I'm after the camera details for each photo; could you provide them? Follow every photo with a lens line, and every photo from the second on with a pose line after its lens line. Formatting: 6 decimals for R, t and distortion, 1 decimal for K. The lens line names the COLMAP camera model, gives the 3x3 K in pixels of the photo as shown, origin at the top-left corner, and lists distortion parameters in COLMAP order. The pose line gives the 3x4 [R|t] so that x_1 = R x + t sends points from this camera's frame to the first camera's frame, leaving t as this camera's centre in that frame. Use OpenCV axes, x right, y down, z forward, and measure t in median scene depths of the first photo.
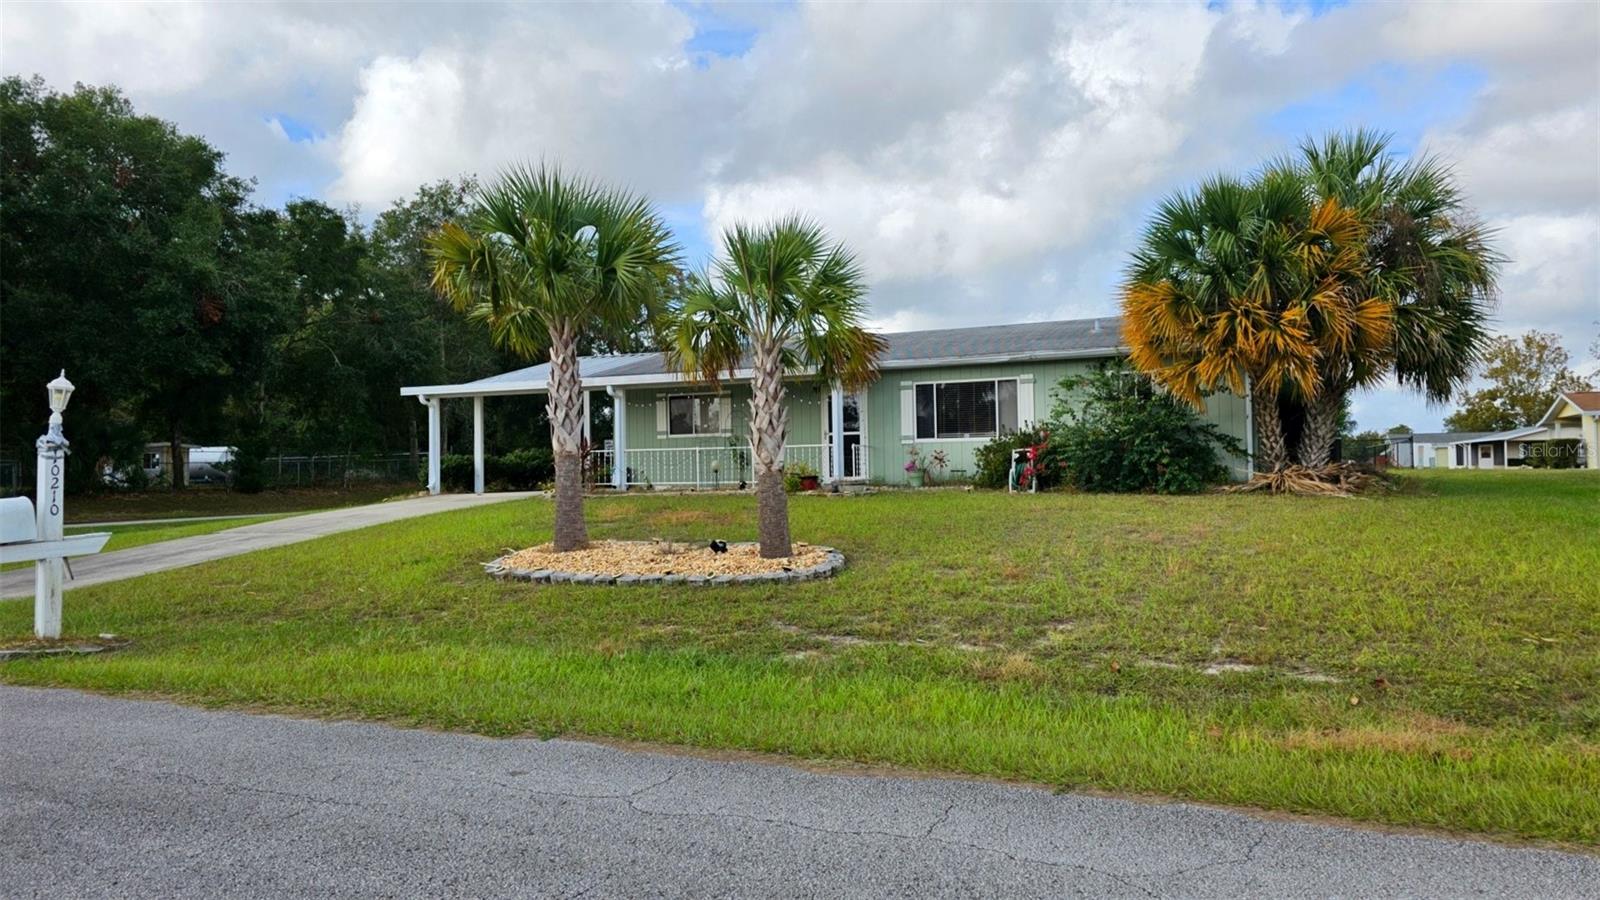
lens RADIAL K [[1052.5, 0, 806.3], [0, 1052.5, 453.3], [0, 0, 1]] dist [0.084964, -0.002213]
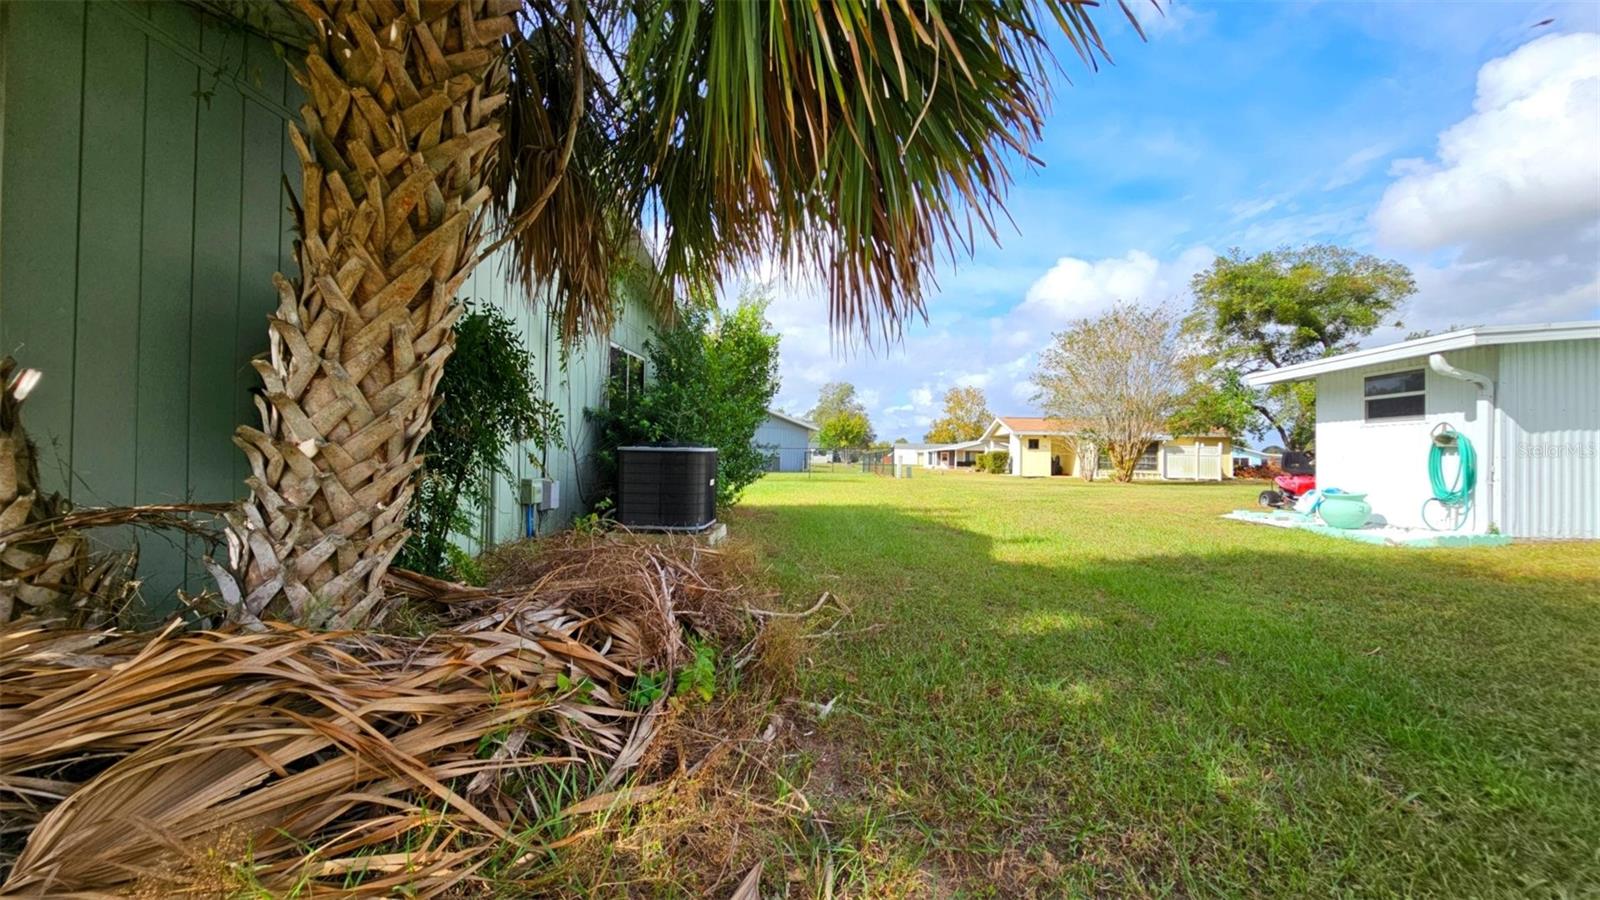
lens RADIAL K [[654.4, 0, 801.8], [0, 654.4, 447.1], [0, 0, 1]] dist [0.000573, -0.000745]
pose [[0.939152, 0.036676, 0.341537, 0.444173], [-0.037277, 0.999293, -0.004804, -0.014793], [-0.341472, -0.008220, 0.939856, 0.745337]]
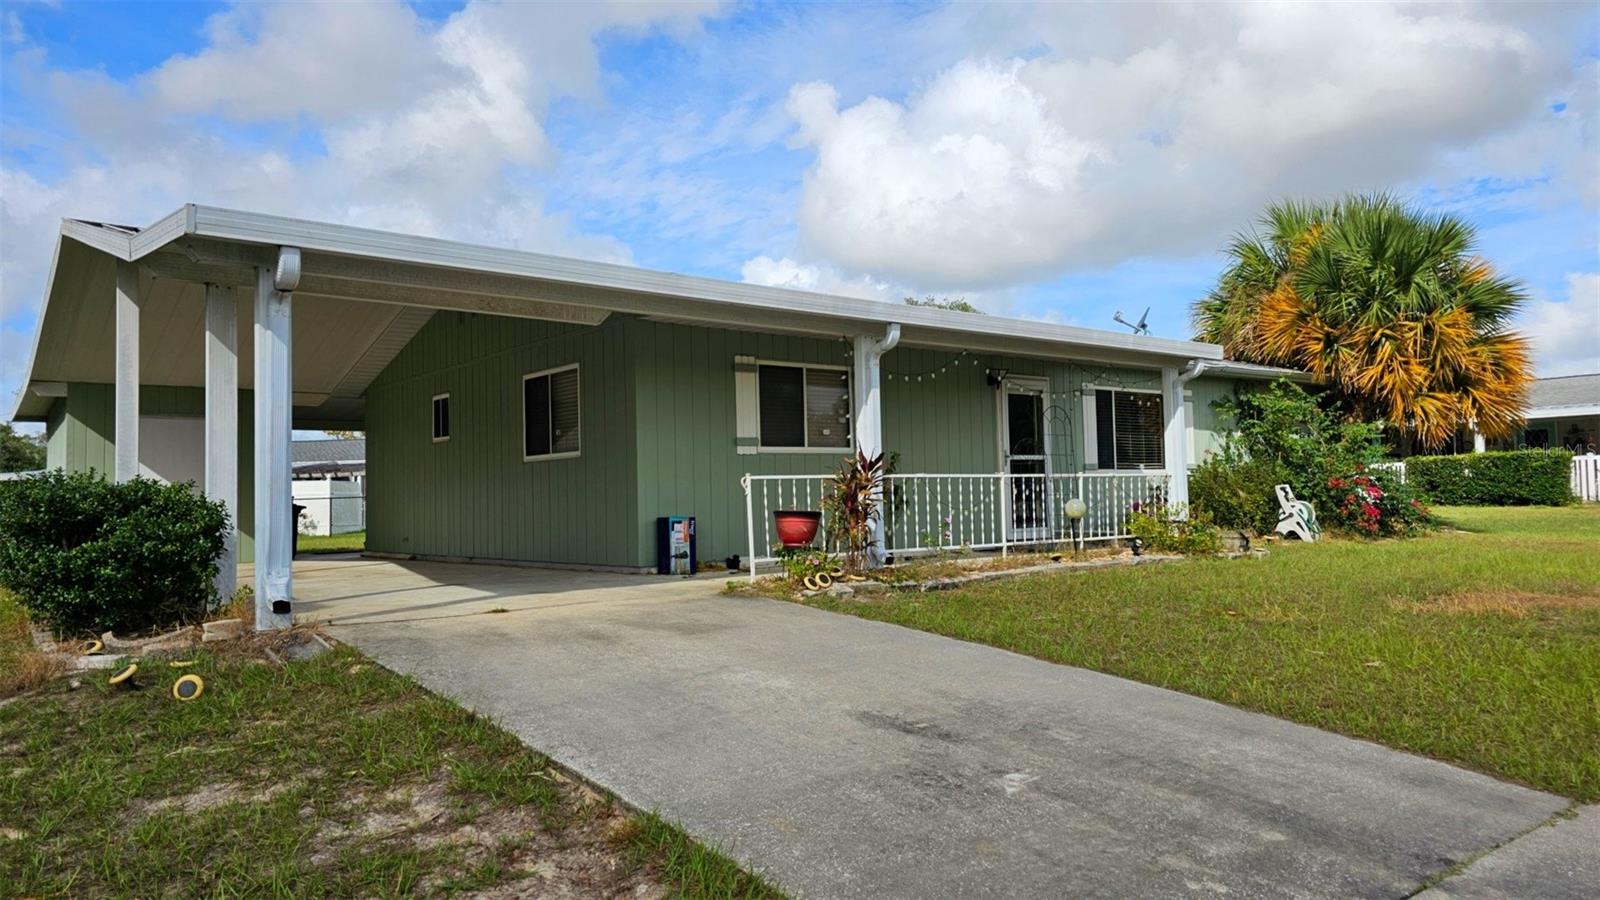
lens RADIAL K [[1070.9, 0, 805.3], [0, 1070.9, 448.7], [0, 0, 1]] dist [0.081473, -0.074175]
pose [[0.455282, 0.045977, 0.889159, -0.599369], [0.003607, 0.998562, -0.053481, 0.009586], [-0.890340, 0.027556, 0.454462, 0.851190]]
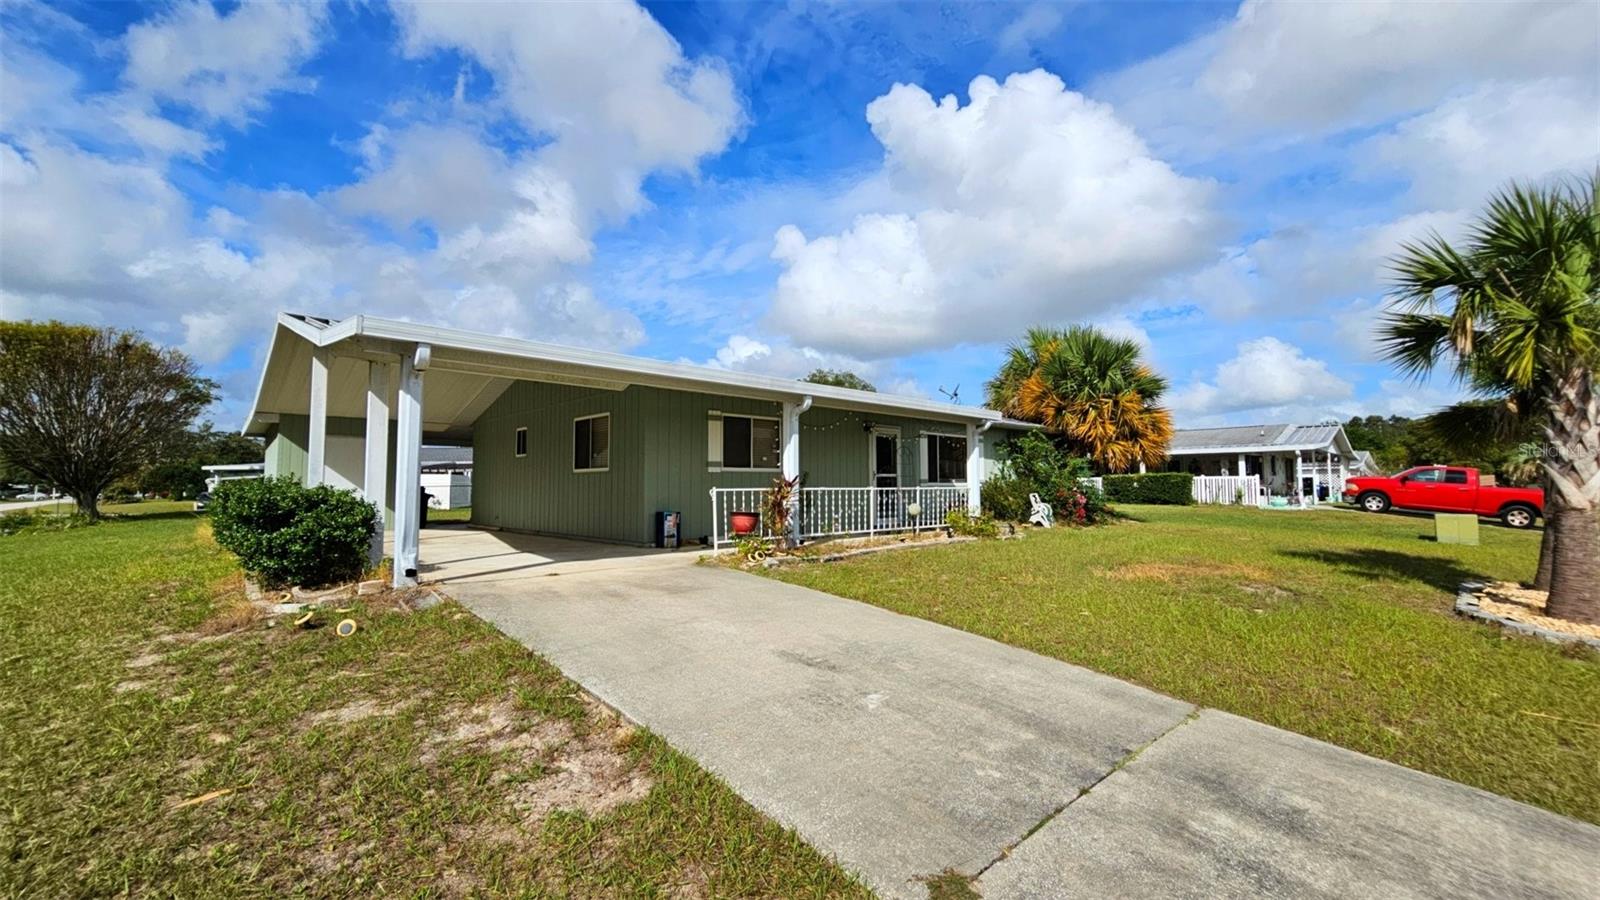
lens RADIAL K [[657.0, 0, 801.8], [0, 657.0, 446.0], [0, 0, 1]] dist [0.000814, -0.000713]
pose [[0.385431, 0.072454, 0.919888, -0.595619], [-0.015293, 0.997277, -0.072141, -0.000017], [-0.922610, 0.013738, 0.385490, 0.852461]]
